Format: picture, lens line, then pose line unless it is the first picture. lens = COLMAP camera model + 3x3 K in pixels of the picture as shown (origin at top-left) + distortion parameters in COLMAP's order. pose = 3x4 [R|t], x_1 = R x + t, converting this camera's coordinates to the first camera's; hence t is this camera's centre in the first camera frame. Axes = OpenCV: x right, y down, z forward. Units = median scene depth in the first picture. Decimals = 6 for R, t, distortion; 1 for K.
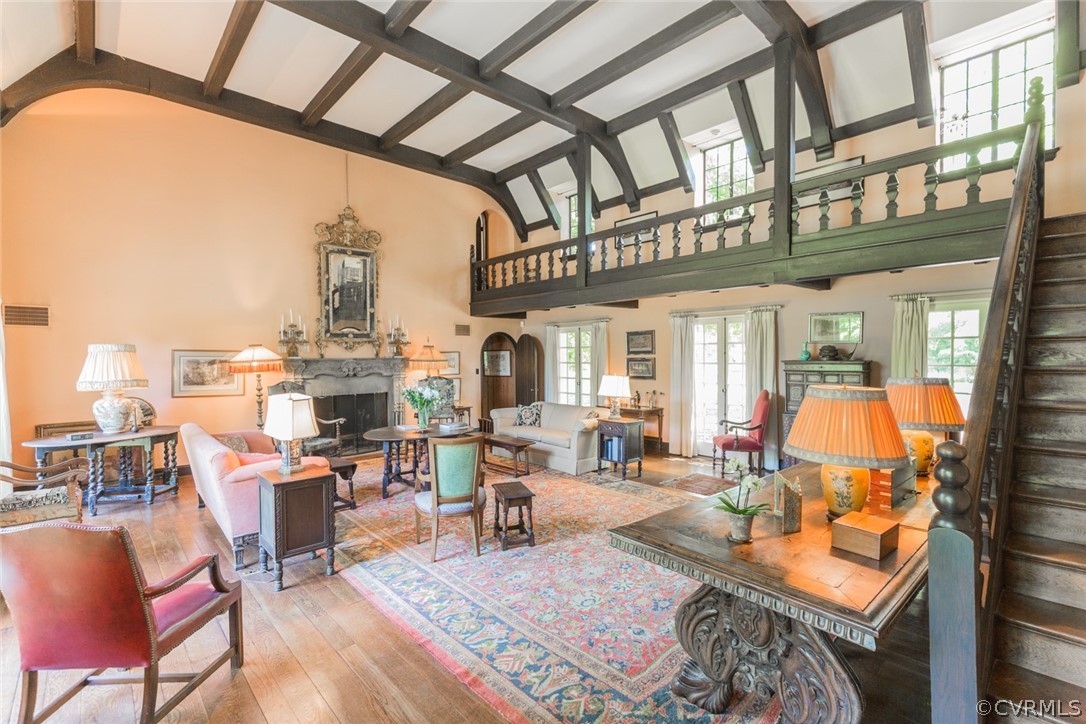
lens RADIAL K [[491.6, 0, 542.4], [0, 491.6, 365.0], [0, 0, 1]] dist [0.005191, -0.000414]
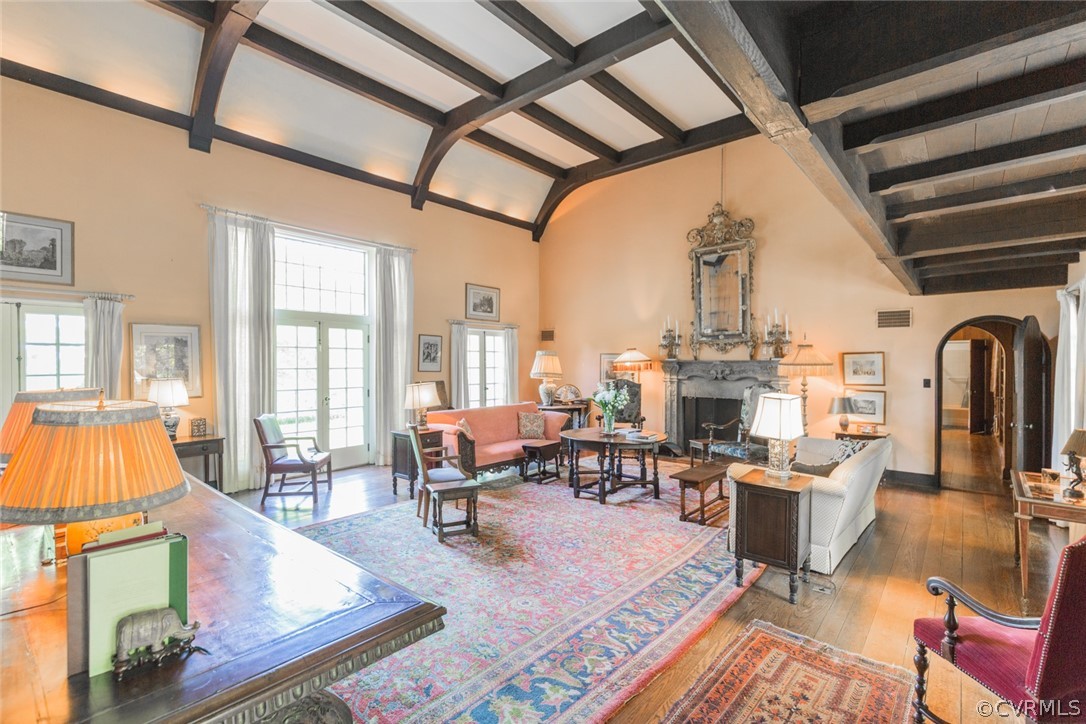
lens RADIAL K [[491.6, 0, 548.2], [0, 491.6, 364.9], [0, 0, 1]] dist [0.005191, -0.000414]
pose [[0.129864, 0.013227, -0.991444, 0.529312], [-0.019879, 0.999745, 0.010734, -0.009037], [0.991332, 0.018315, 0.130094, 0.559871]]
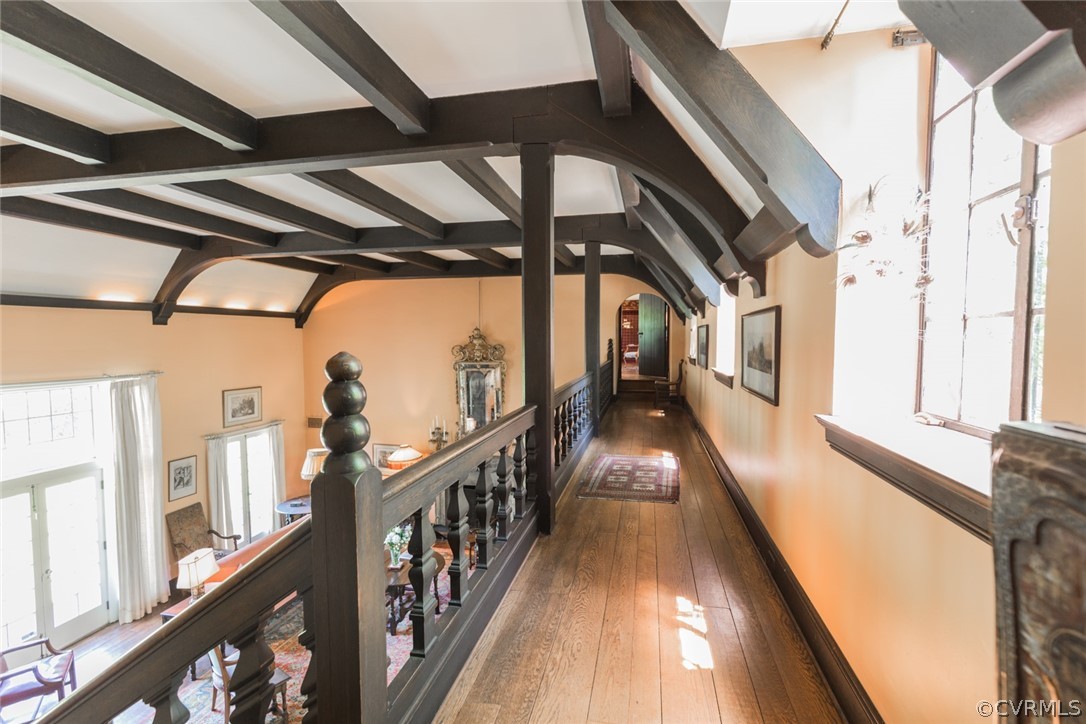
lens RADIAL K [[491.6, 0, 546.0], [0, 491.6, 361.1], [0, 0, 1]] dist [0.005191, -0.000414]
pose [[0.582873, 0.044025, -0.811370, 0.651944], [-0.013864, 0.998925, 0.044242, -0.300961], [0.812445, -0.014538, 0.582856, 0.464380]]
